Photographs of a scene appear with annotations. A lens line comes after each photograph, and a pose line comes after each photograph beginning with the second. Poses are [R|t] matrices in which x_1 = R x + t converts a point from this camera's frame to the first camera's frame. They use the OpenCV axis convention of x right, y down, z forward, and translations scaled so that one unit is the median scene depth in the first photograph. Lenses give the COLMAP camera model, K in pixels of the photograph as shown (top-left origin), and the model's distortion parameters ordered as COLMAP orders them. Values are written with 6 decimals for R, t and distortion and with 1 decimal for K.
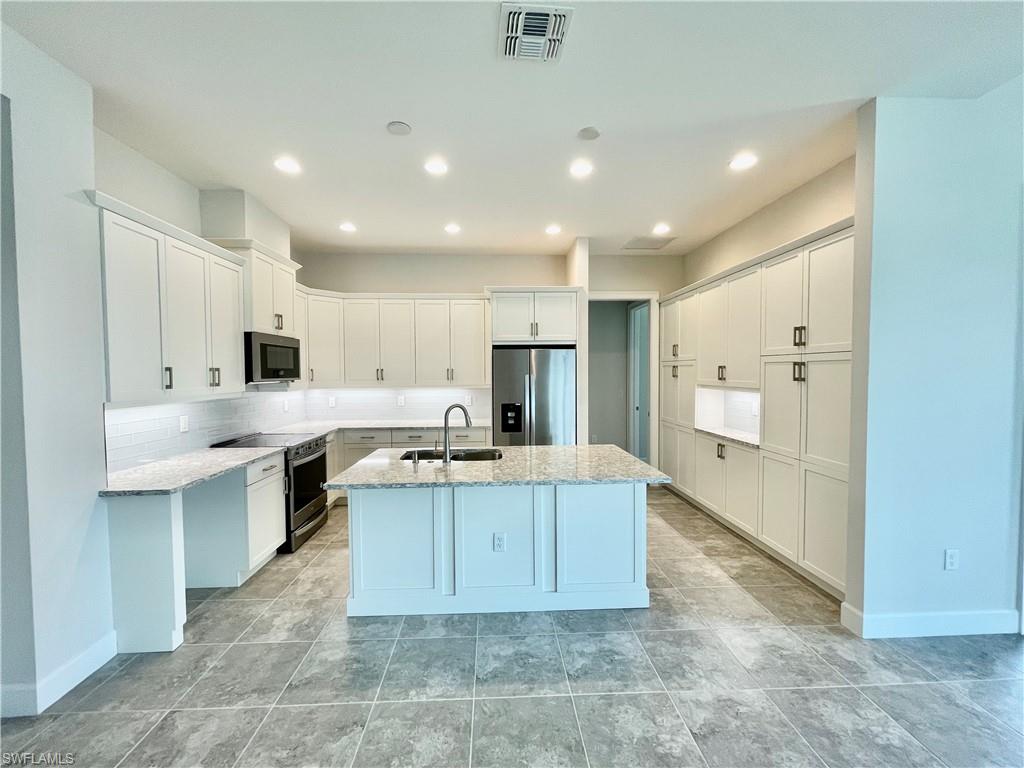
lens RADIAL K [[413.9, 0, 506.3], [0, 413.9, 384.5], [0, 0, 1]] dist [0.000675, -0.000250]
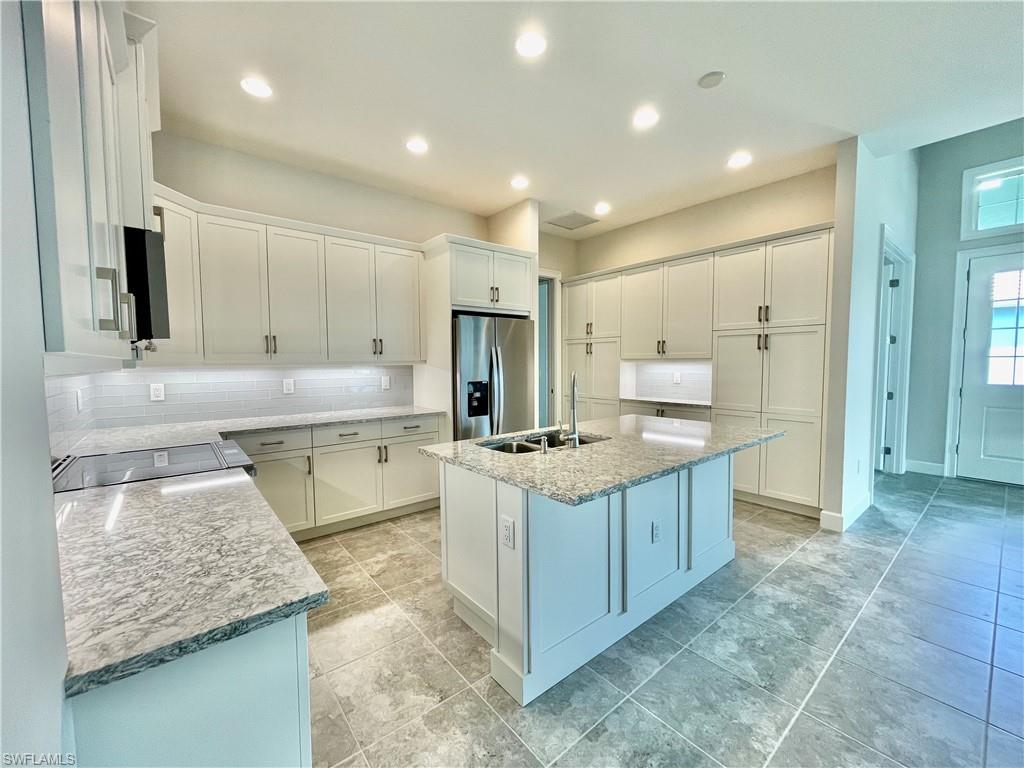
lens RADIAL K [[413.9, 0, 510.9], [0, 413.9, 385.9], [0, 0, 1]] dist [0.000675, -0.000250]
pose [[0.798832, -0.034400, 0.600569, -0.747037], [0.021286, 0.999355, 0.028929, 0.055839], [-0.601177, -0.010326, 0.799049, 0.509703]]
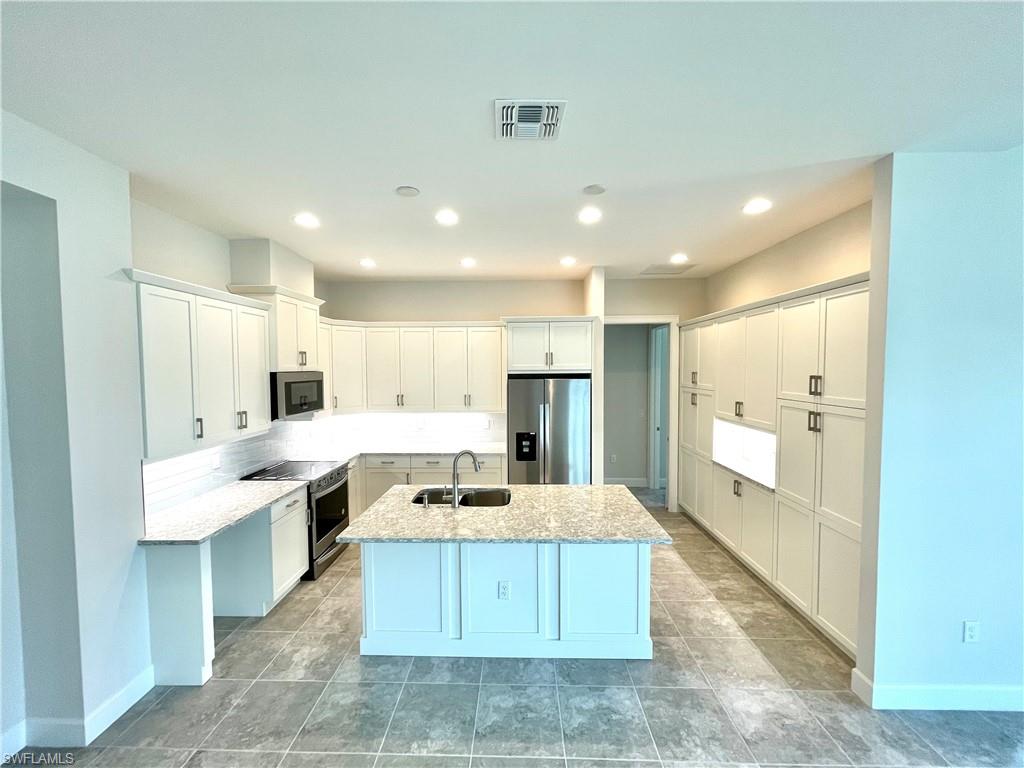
lens RADIAL K [[413.9, 0, 506.3], [0, 413.9, 384.4], [0, 0, 1]] dist [0.000675, -0.000250]
pose [[0.997574, 0.003497, -0.069533, 0.058752], [-0.002733, 0.999935, 0.011077, -0.142883], [0.069567, -0.010860, 0.997518, -0.022547]]
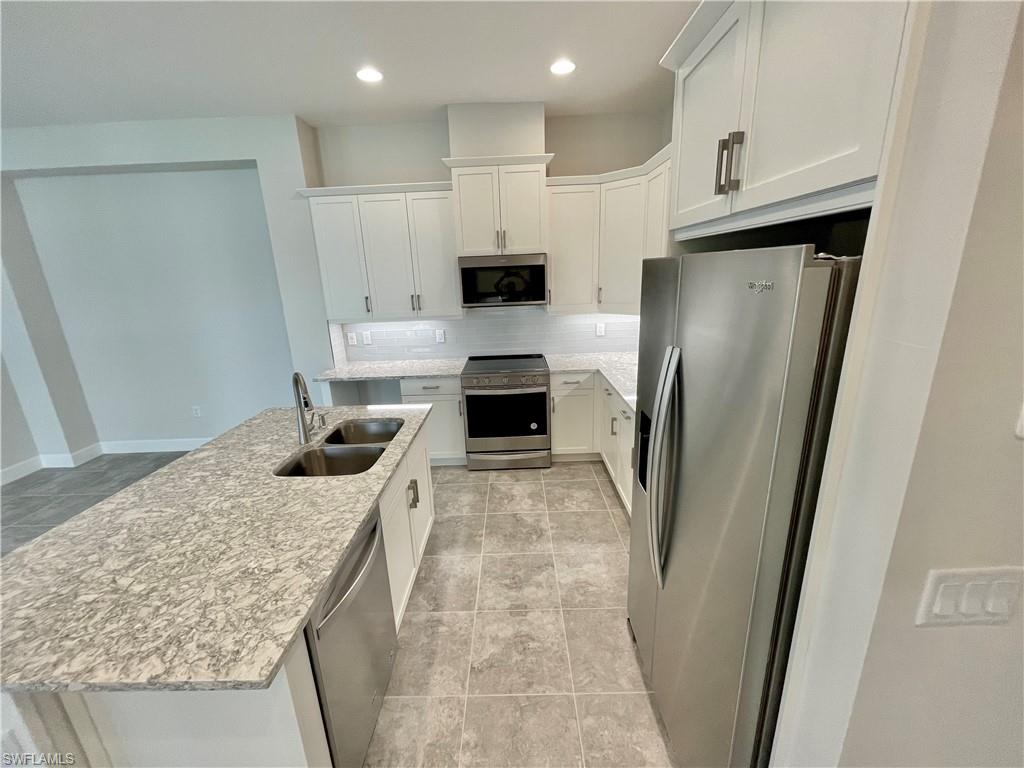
lens RADIAL K [[413.9, 0, 510.0], [0, 413.9, 384.1], [0, 0, 1]] dist [0.000675, -0.000250]
pose [[-0.046074, 0.275877, -0.960088, 0.599073], [0.006400, 0.961171, 0.275881, -0.139701], [0.998918, 0.006566, -0.046050, 1.542532]]
